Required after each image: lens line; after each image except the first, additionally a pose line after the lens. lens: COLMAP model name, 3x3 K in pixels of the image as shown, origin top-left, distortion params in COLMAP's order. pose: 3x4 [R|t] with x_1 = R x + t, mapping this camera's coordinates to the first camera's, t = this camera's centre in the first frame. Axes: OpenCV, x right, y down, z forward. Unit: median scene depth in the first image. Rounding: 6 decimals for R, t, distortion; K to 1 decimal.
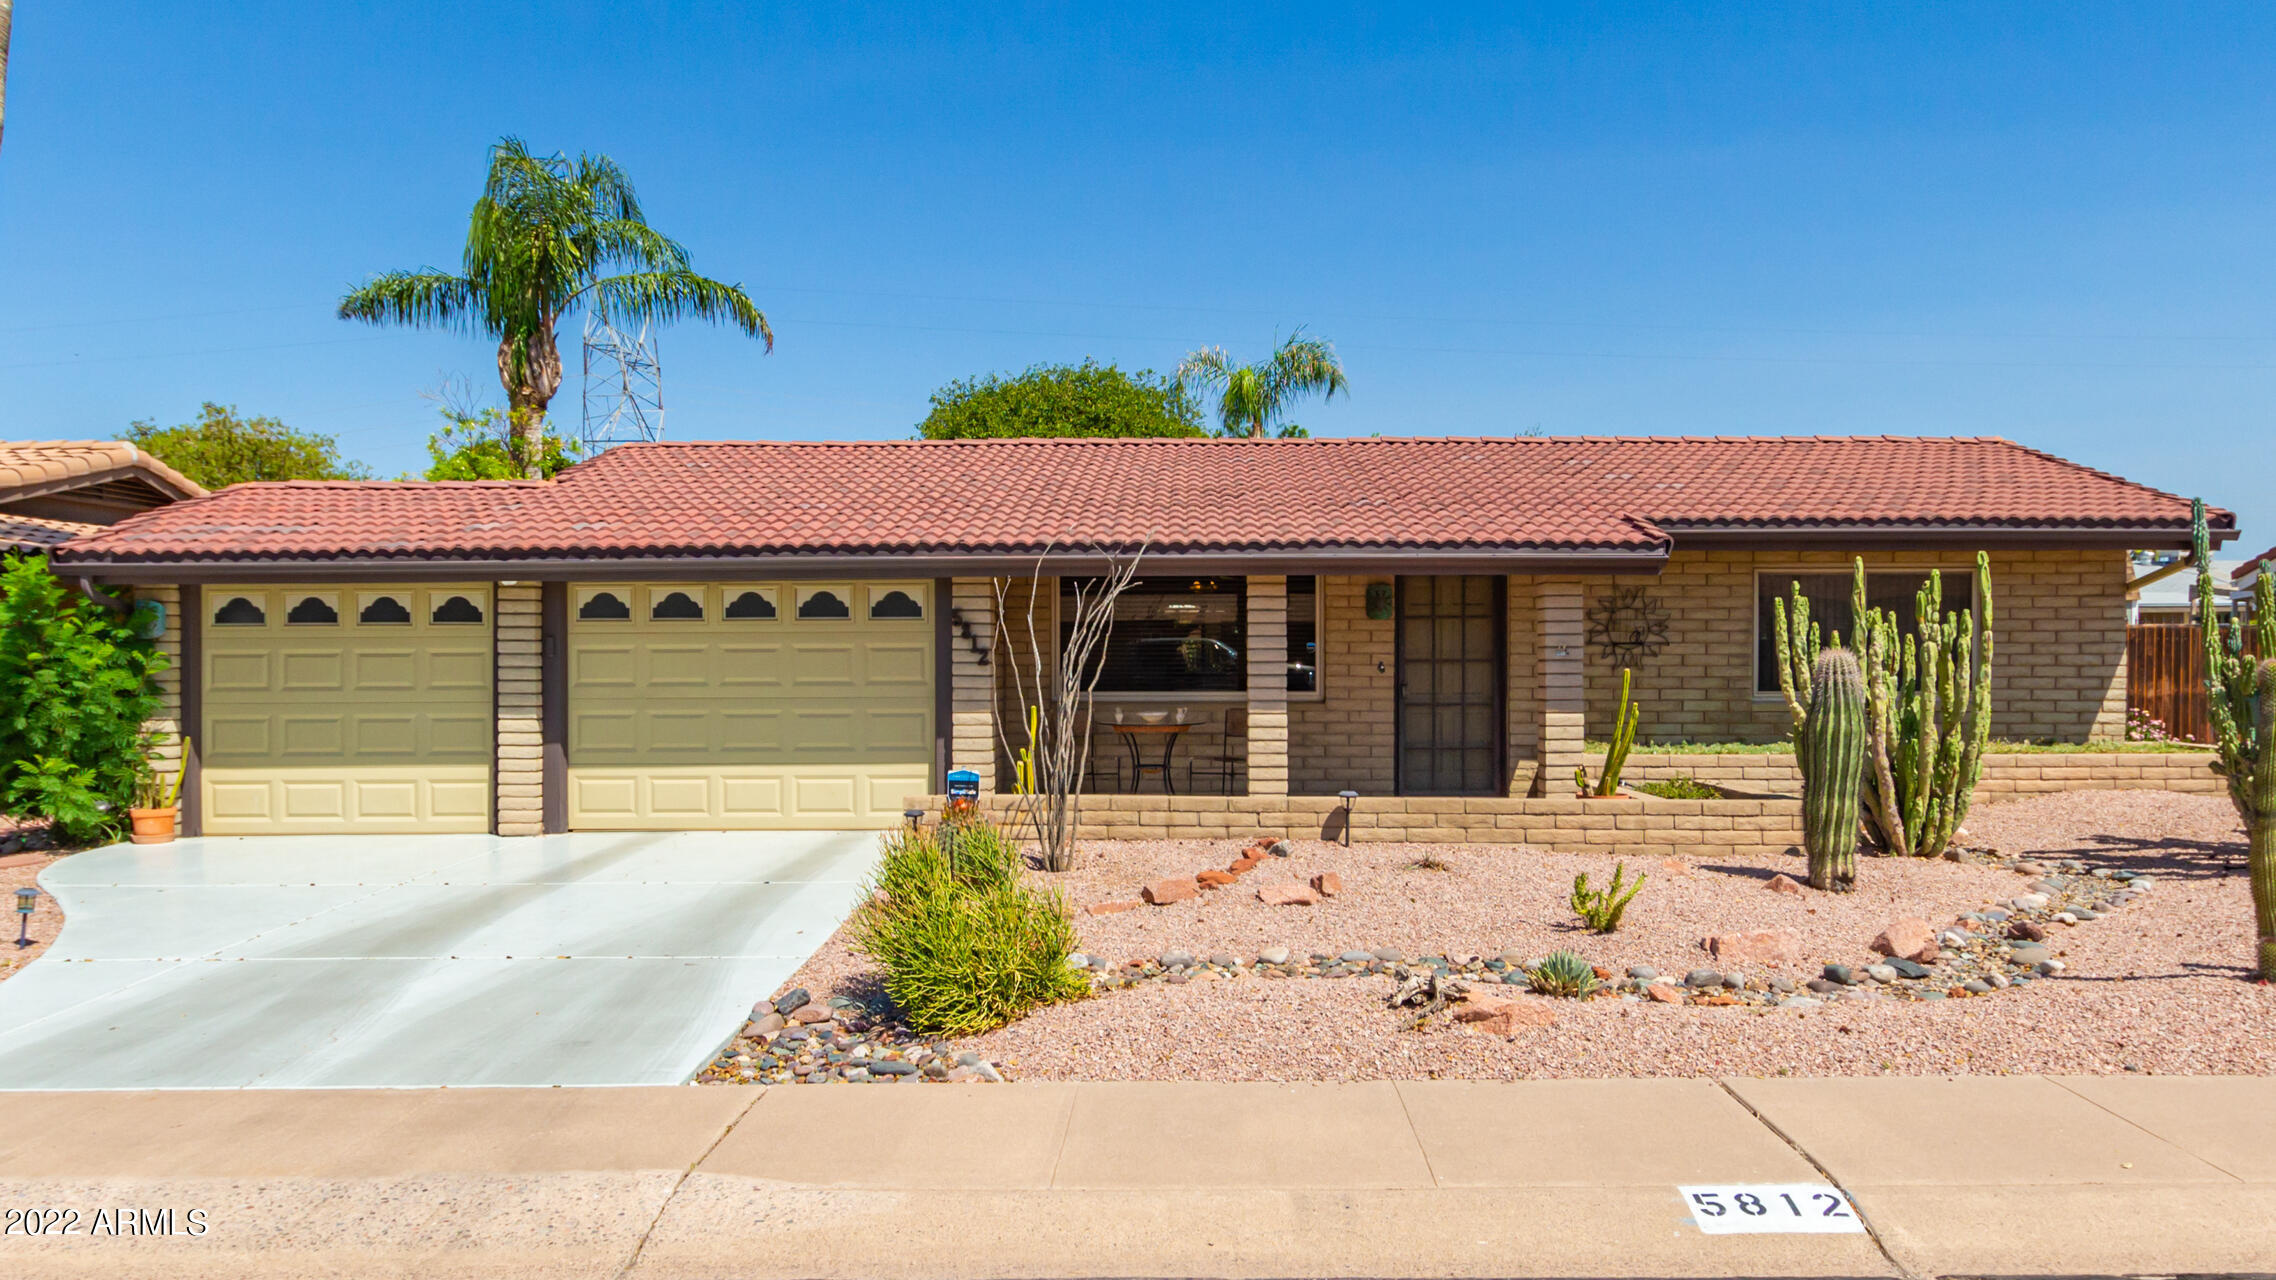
lens RADIAL K [[1605.1, 0, 1138.8], [0, 1605.1, 644.2], [0, 0, 1]] dist [-0.003129, 0.000959]
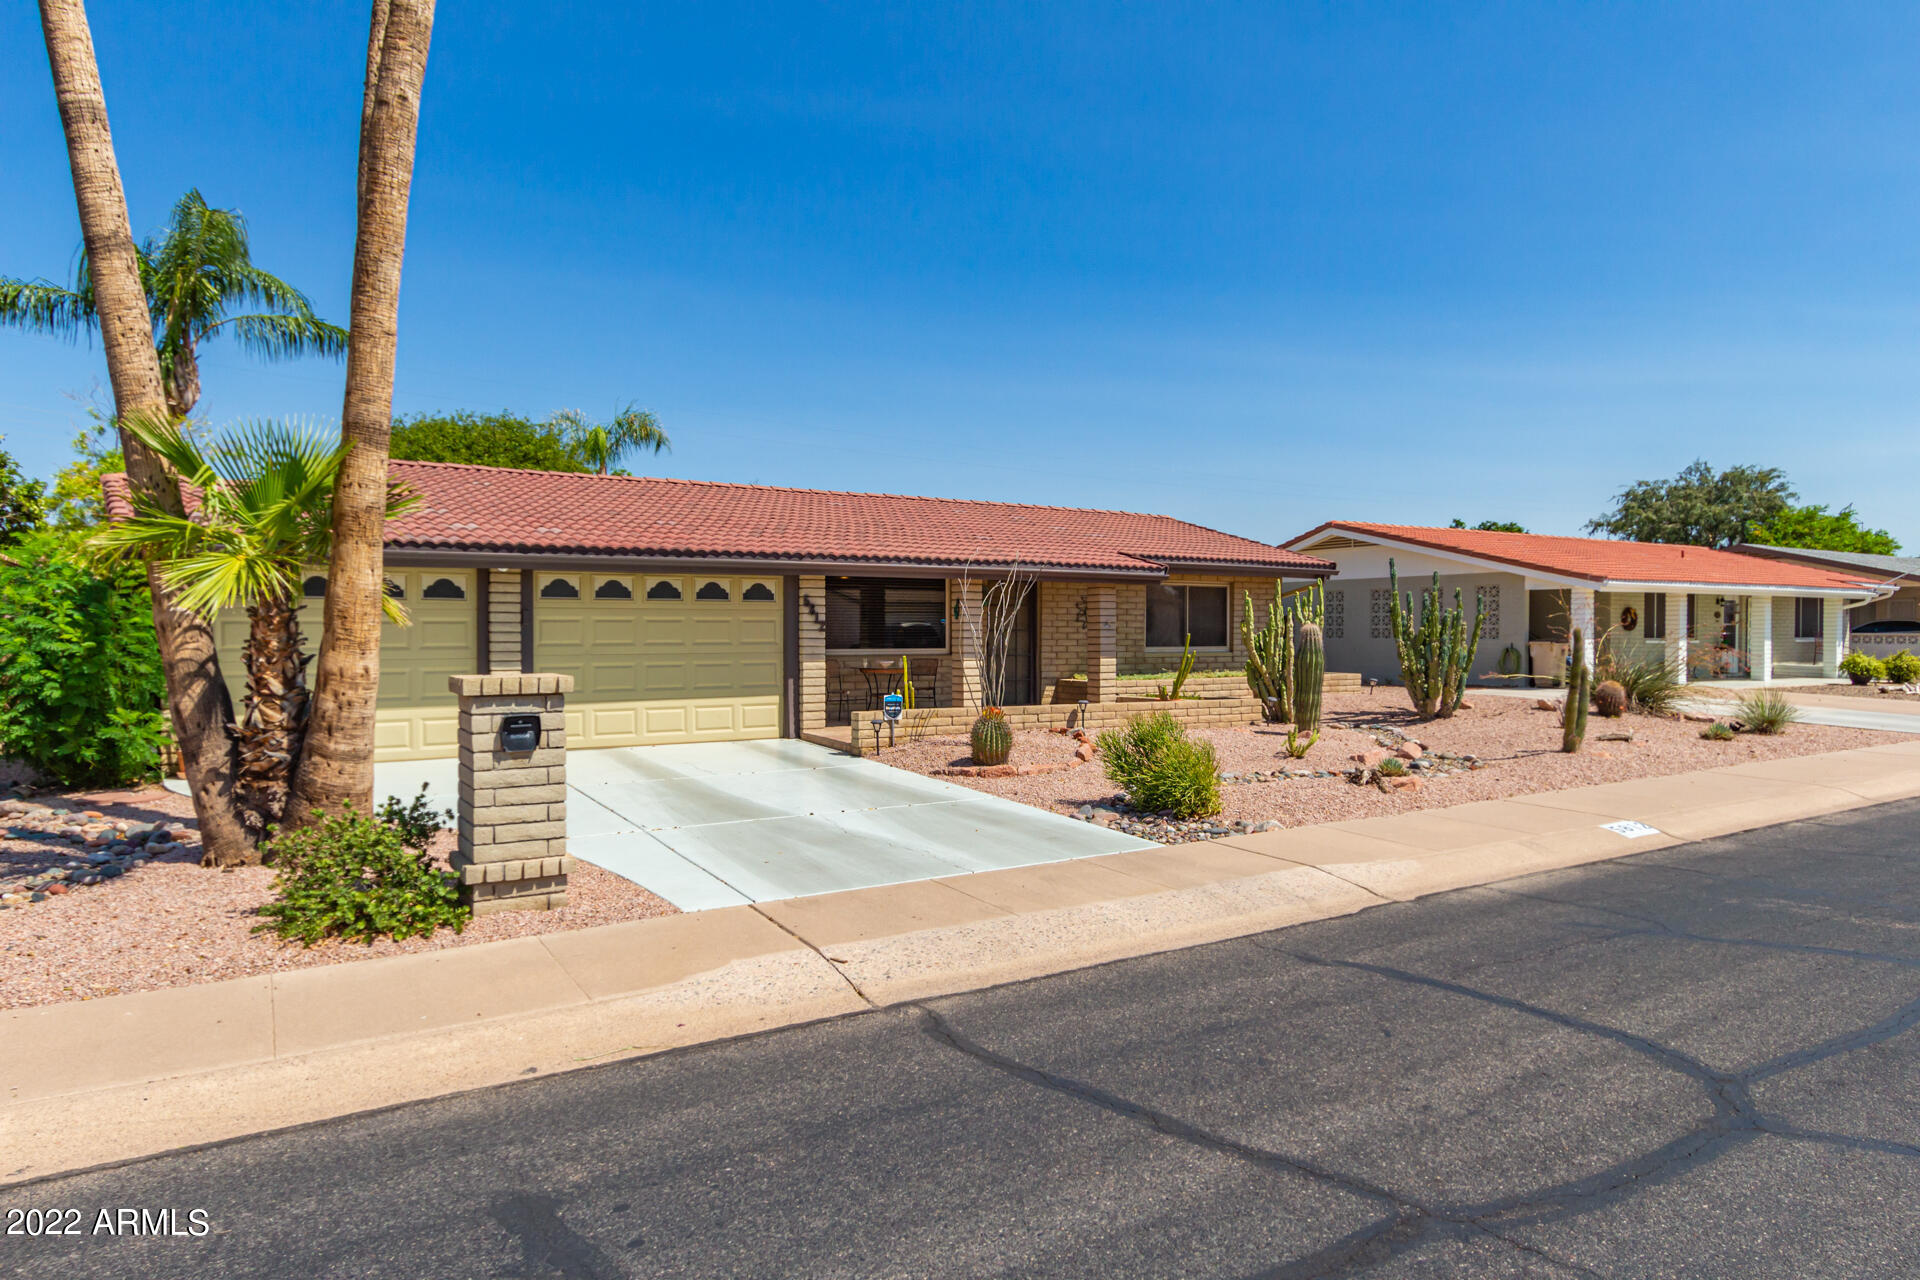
lens RADIAL K [[1106.7, 0, 950.7], [0, 1106.7, 640.9], [0, 0, 1]] dist [-0.008900, 0.000419]
pose [[0.852342, -0.001871, 0.522982, -0.544930], [-0.006251, 0.999886, 0.013765, 0.006426], [-0.522948, -0.015002, 0.852233, 0.008191]]
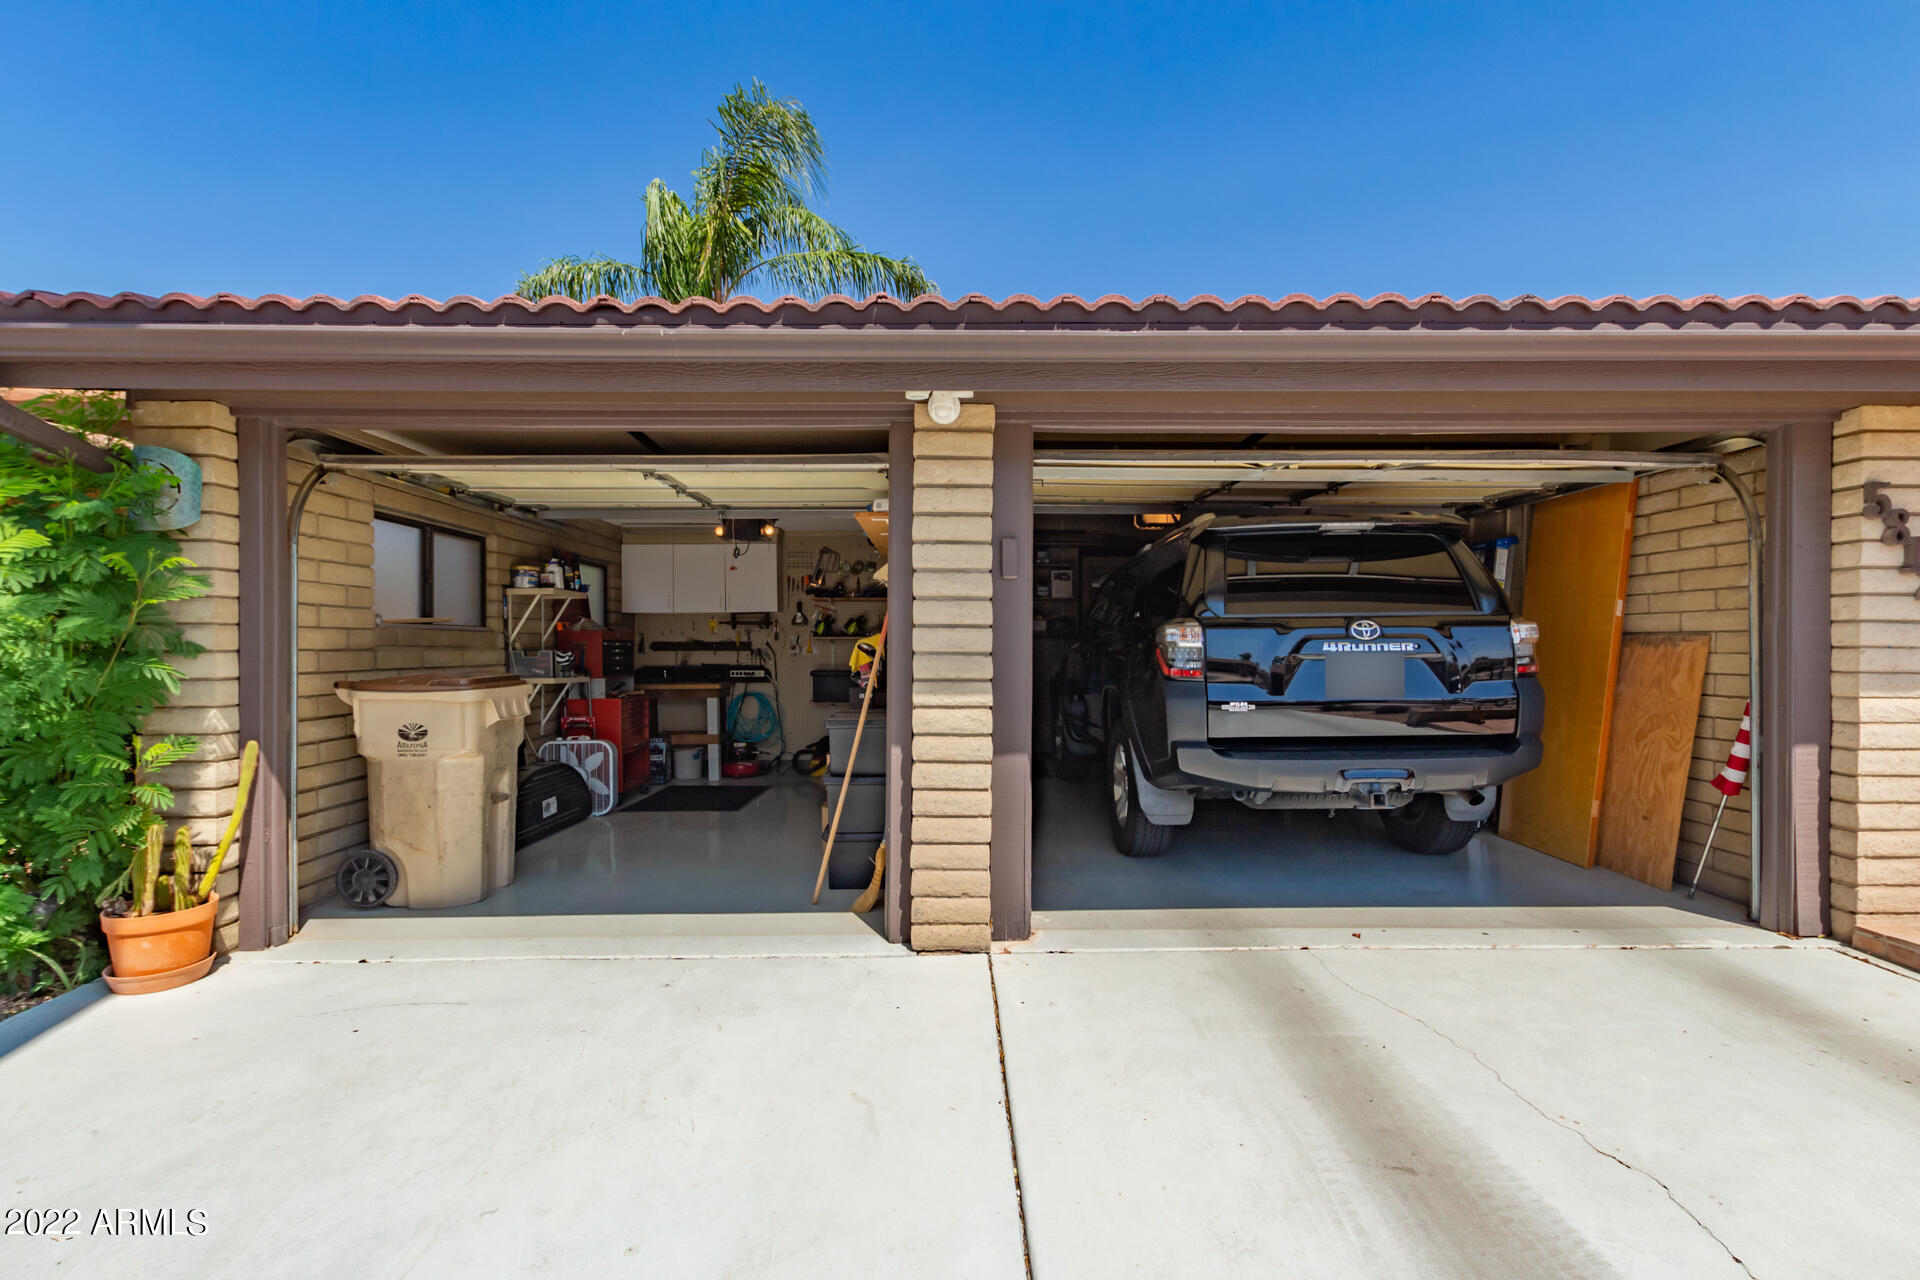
lens RADIAL K [[887.1, 0, 954.8], [0, 887.1, 642.1], [0, 0, 1]] dist [0.002006, -0.000308]
pose [[0.999840, 0.004990, 0.017190, -0.384199], [-0.005180, 0.999926, 0.011039, 0.023892], [-0.017133, -0.011126, 0.999791, 0.723463]]
